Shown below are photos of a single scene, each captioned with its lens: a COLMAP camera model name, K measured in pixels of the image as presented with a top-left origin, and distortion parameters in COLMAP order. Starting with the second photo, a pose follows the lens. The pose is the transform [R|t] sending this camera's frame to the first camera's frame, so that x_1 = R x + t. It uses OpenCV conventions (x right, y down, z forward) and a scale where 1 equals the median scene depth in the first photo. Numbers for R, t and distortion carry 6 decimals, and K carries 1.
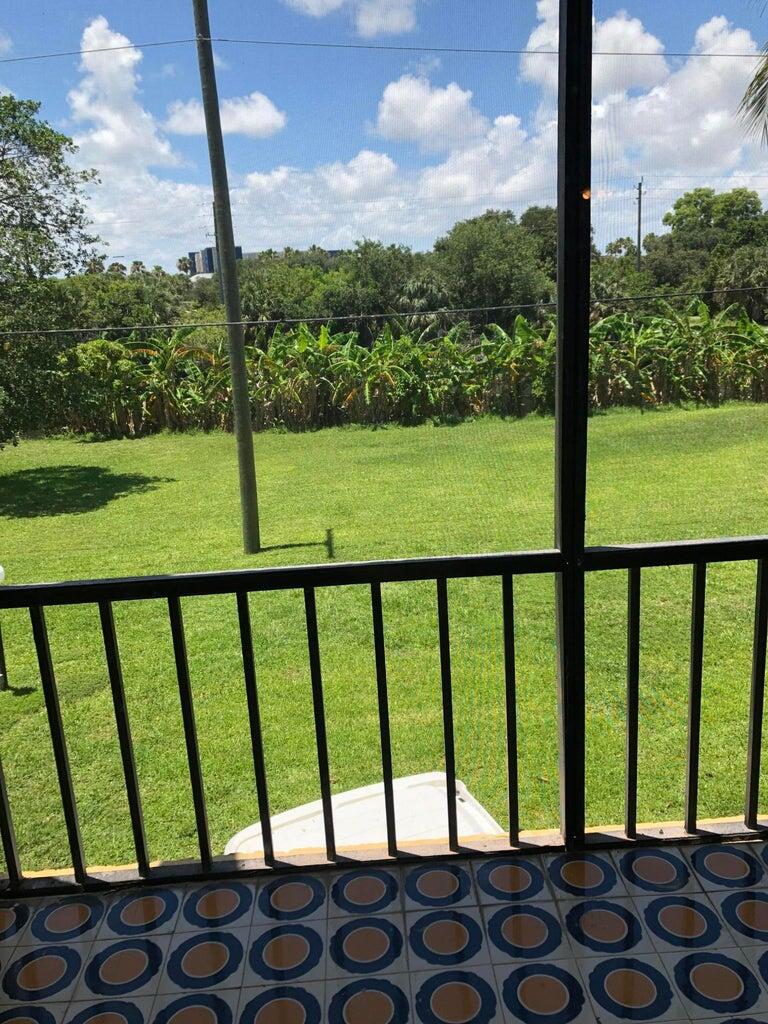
lens RADIAL K [[847.3, 0, 386.3], [0, 847.3, 509.1], [0, 0, 1]] dist [0.003111, -0.000167]
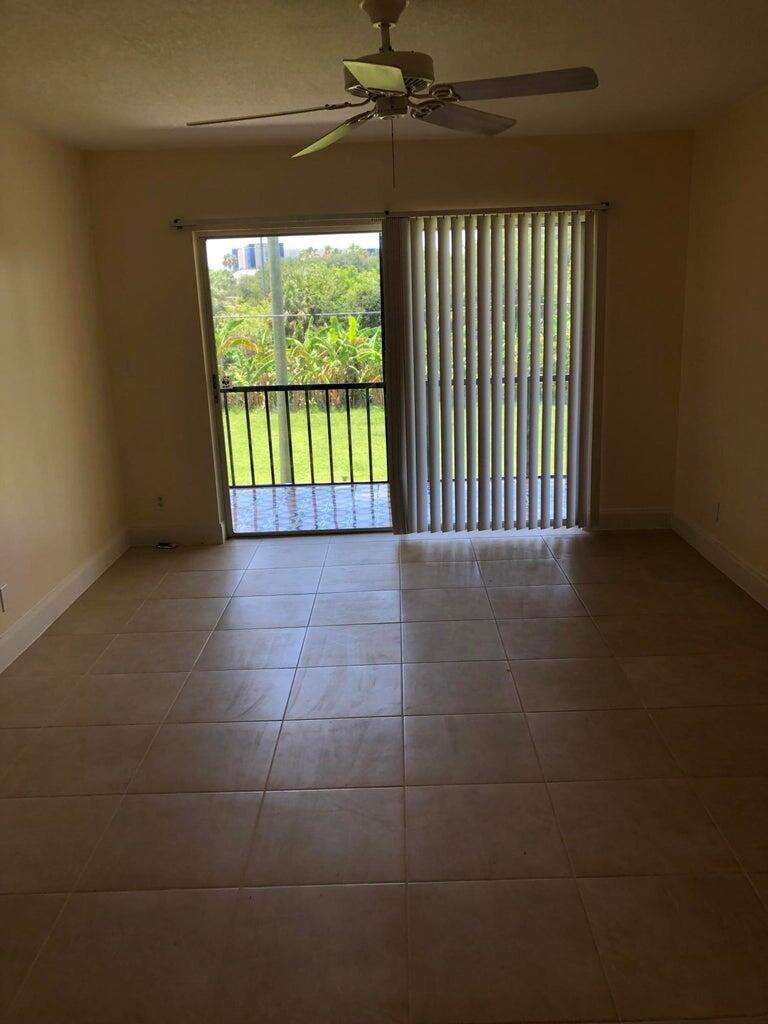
lens RADIAL K [[847.3, 0, 382.7], [0, 847.3, 516.0], [0, 0, 1]] dist [0.003111, -0.000167]
pose [[0.998628, 0.029152, -0.043490, 0.021191], [-0.028707, 0.999529, 0.010808, 0.031047], [0.043784, -0.009544, 0.998995, -0.133831]]
